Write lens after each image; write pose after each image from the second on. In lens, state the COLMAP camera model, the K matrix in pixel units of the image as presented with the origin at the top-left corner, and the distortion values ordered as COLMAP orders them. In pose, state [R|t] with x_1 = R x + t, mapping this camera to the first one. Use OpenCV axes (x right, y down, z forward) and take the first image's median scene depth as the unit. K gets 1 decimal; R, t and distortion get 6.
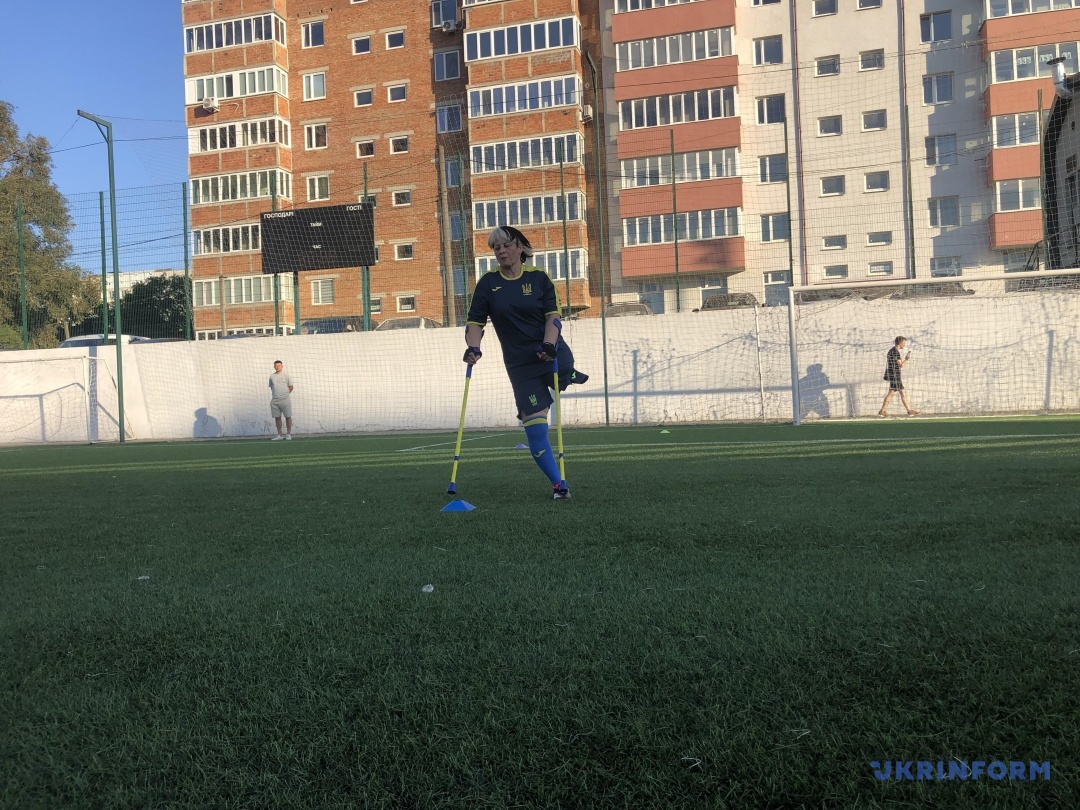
lens RADIAL K [[917.6, 0, 537.6], [0, 917.6, 404.0], [0, 0, 1]] dist [0.068294, -0.060802]
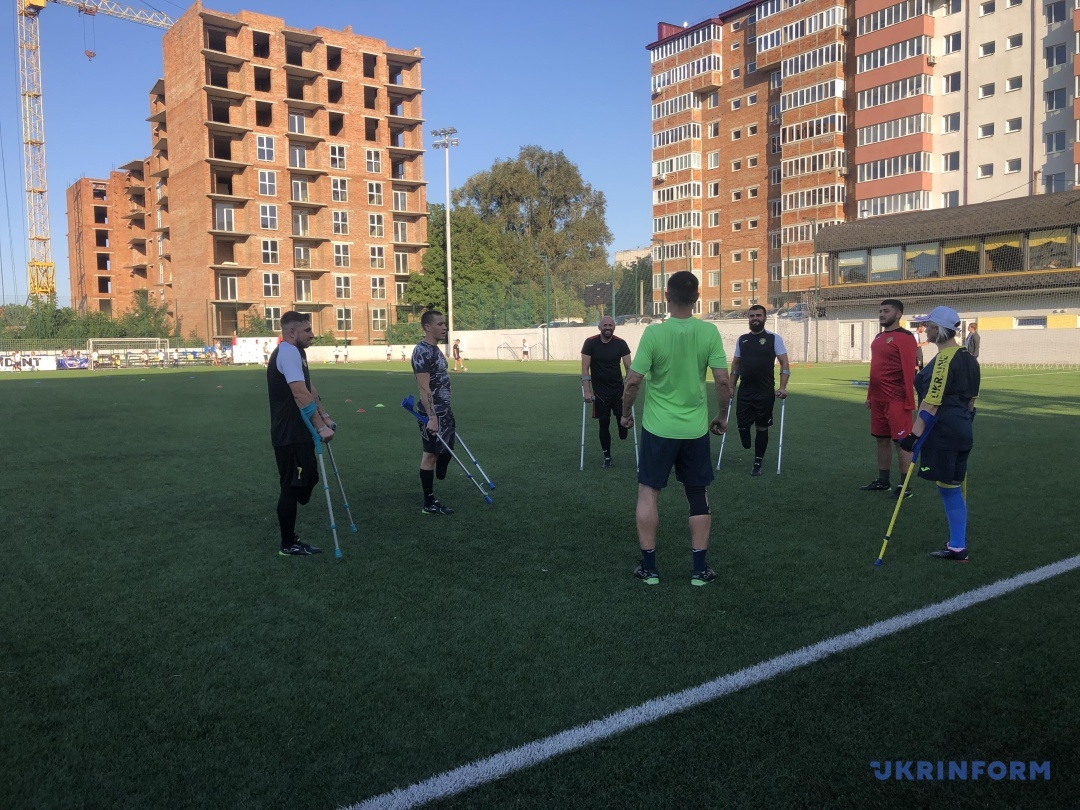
lens RADIAL K [[917.6, 0, 540.4], [0, 917.6, 404.8], [0, 0, 1]] dist [0.068294, -0.060802]
pose [[0.779623, 0.063852, -0.622985, 0.618617], [-0.011262, 0.996057, 0.087997, -0.036903], [0.626148, -0.061588, 0.777268, -0.578547]]
